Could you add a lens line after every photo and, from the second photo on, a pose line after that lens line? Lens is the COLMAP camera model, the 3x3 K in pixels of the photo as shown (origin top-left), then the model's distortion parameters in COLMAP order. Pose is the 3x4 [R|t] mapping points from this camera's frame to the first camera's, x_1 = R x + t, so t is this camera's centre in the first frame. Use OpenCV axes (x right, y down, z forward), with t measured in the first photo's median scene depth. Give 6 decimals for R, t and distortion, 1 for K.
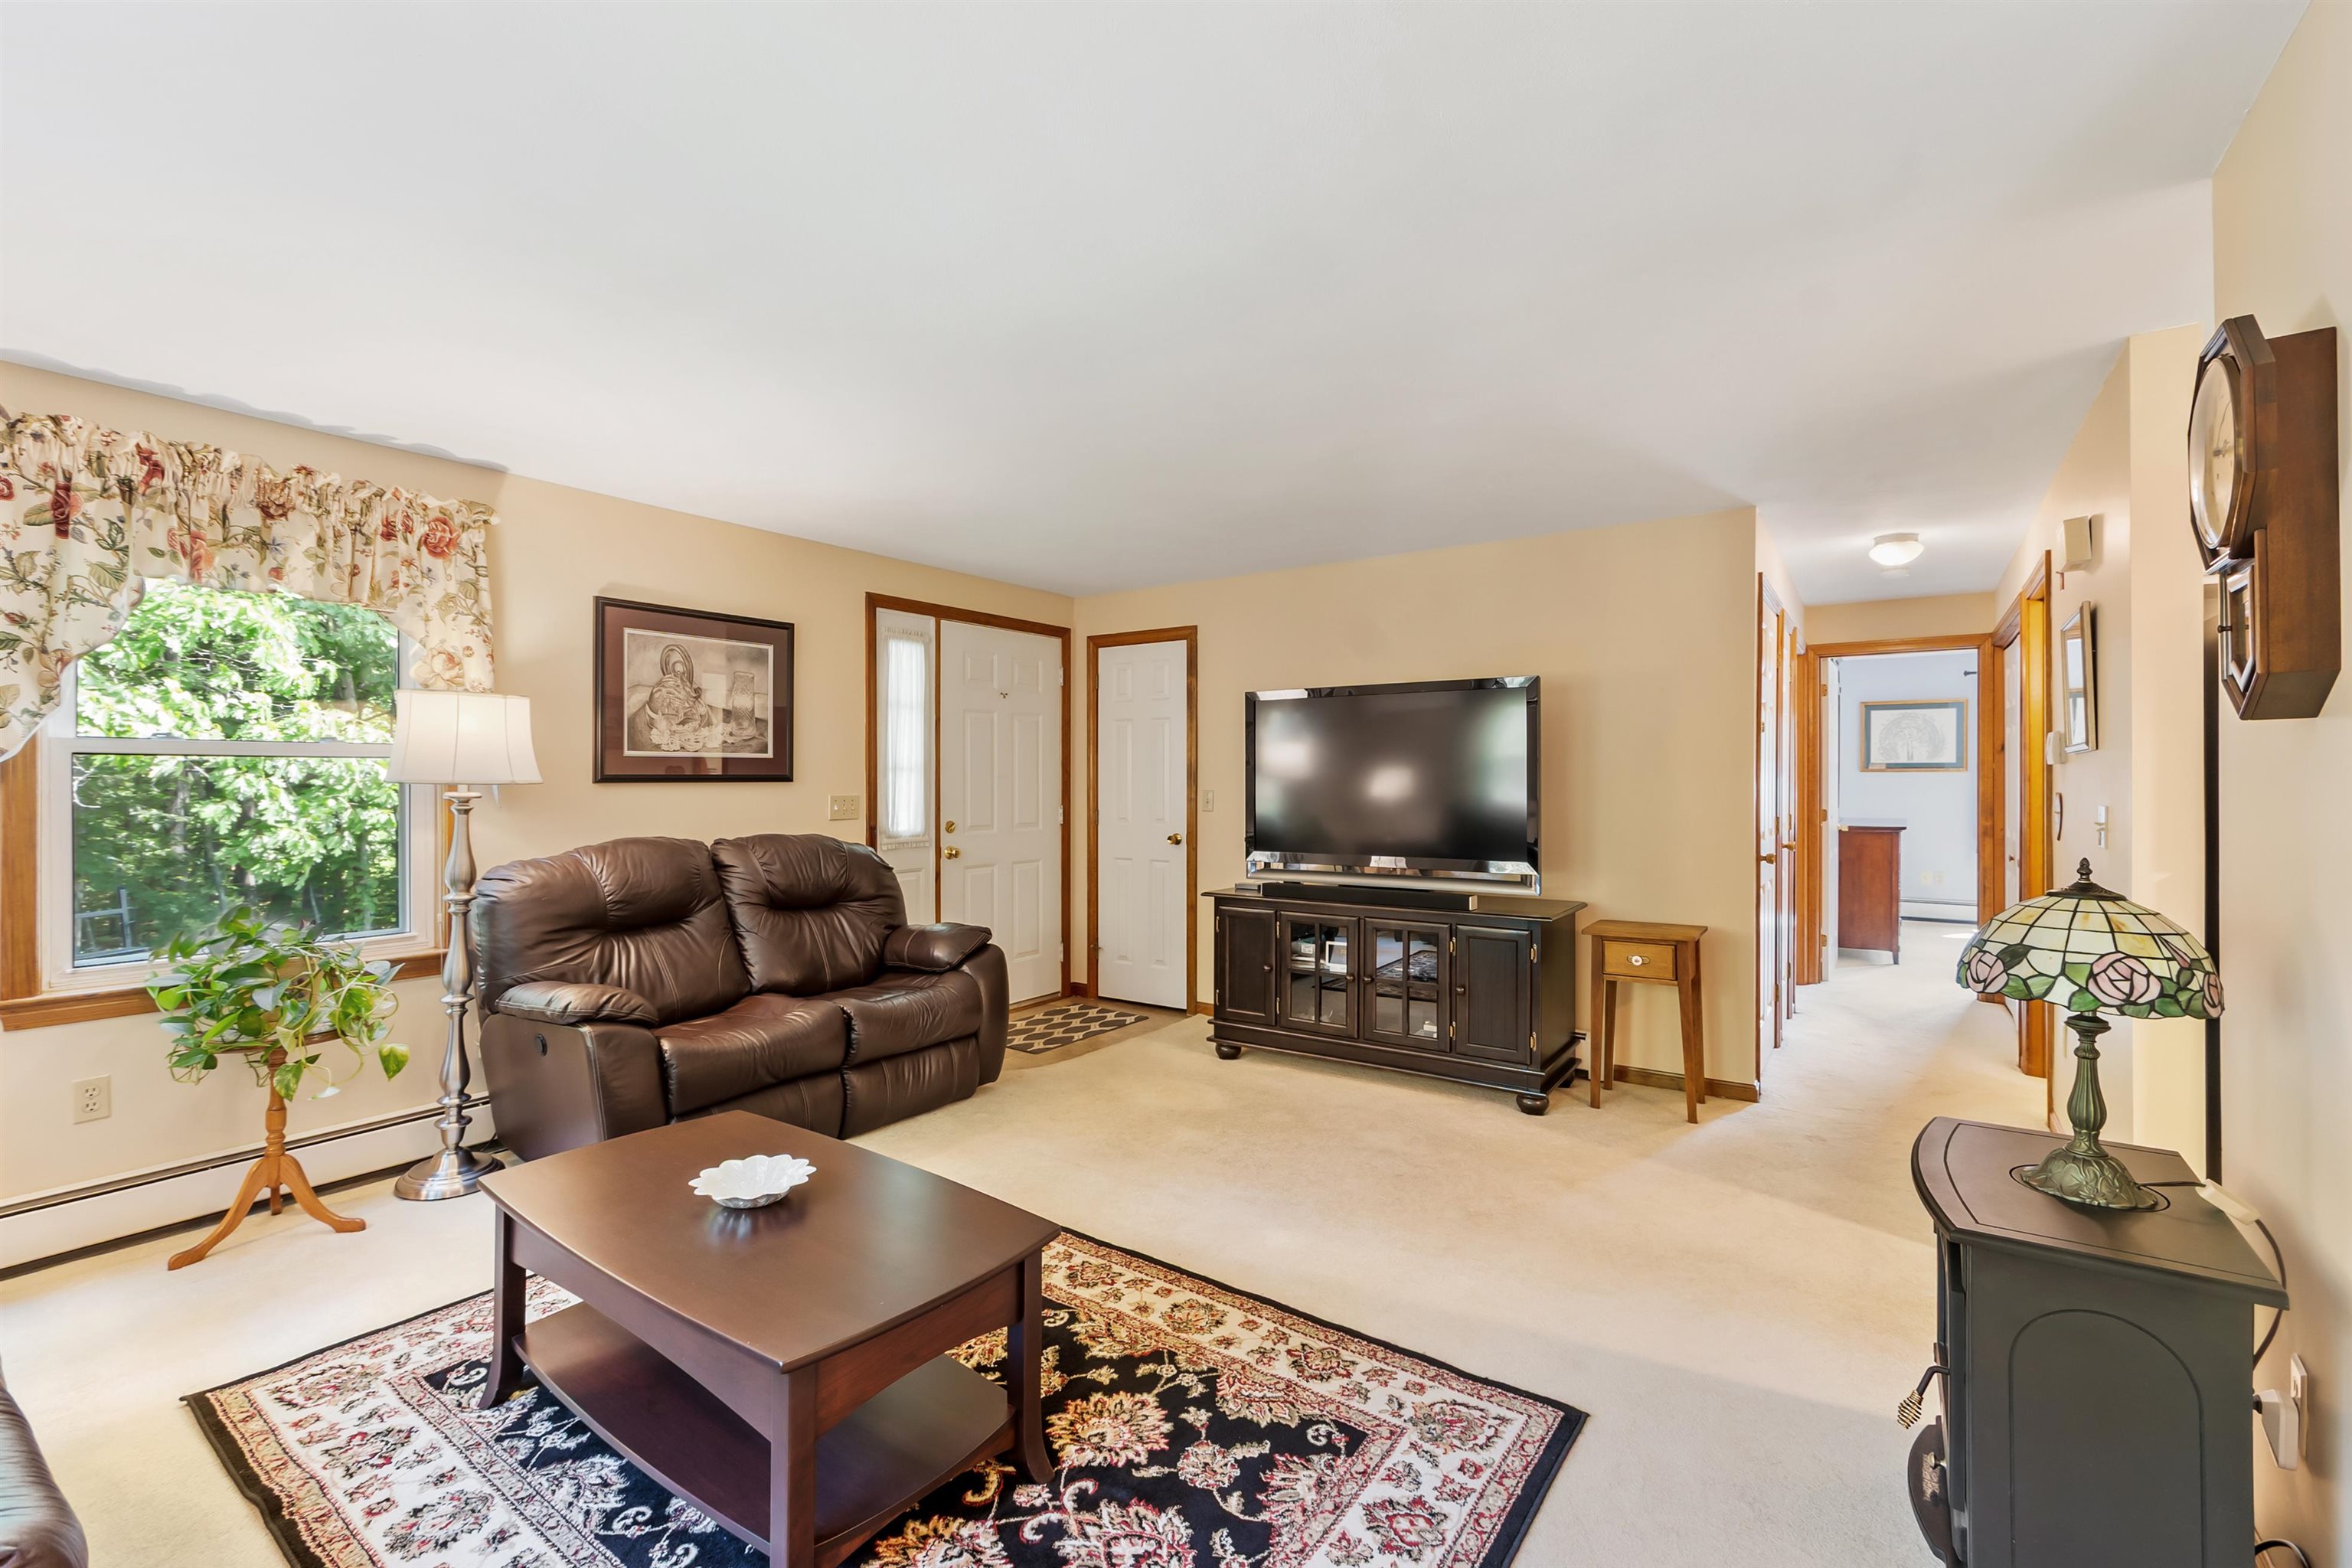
lens RADIAL K [[1037.3, 0, 1193.9], [0, 1037.3, 793.1], [0, 0, 1]] dist [-0.011615, 0.001181]
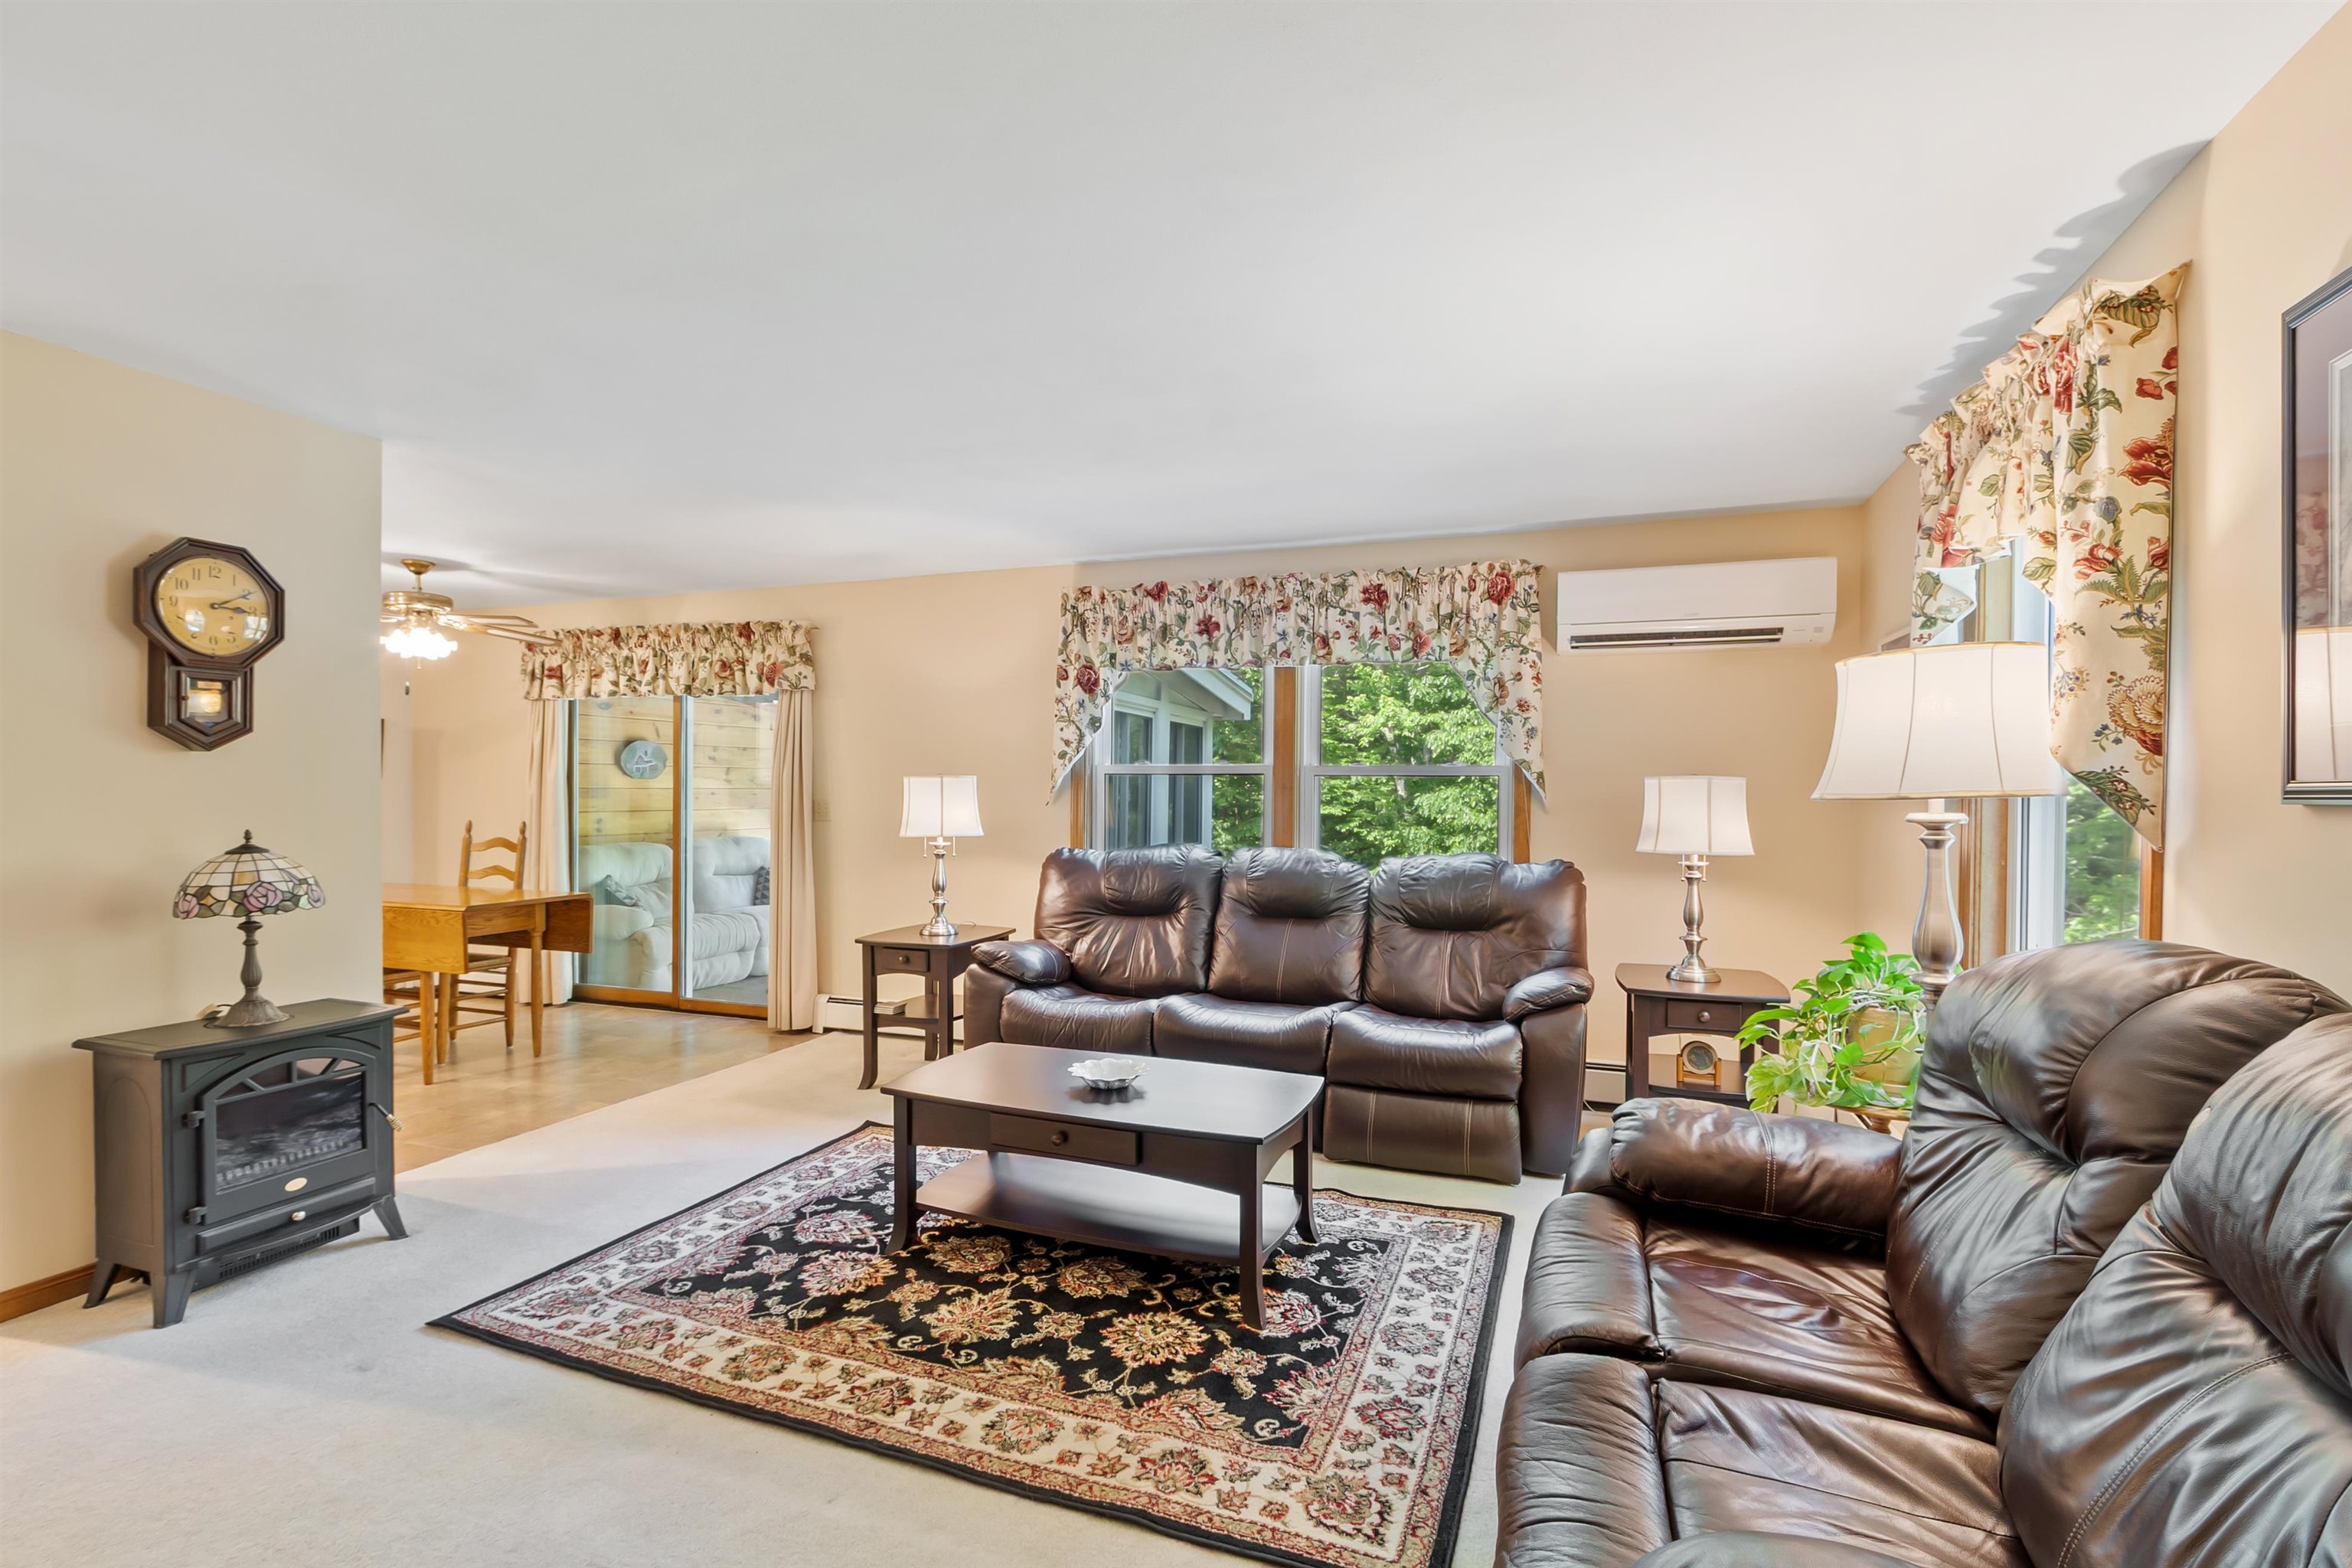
lens RADIAL K [[1081.4, 0, 1164.6], [0, 1081.4, 808.5], [0, 0, 1]] dist [-0.001338, -0.000111]
pose [[-0.973071, -0.002612, -0.230493, -0.142151], [-0.008654, 0.999645, 0.025207, -0.021861], [0.230345, 0.026523, -0.972747, 2.217212]]
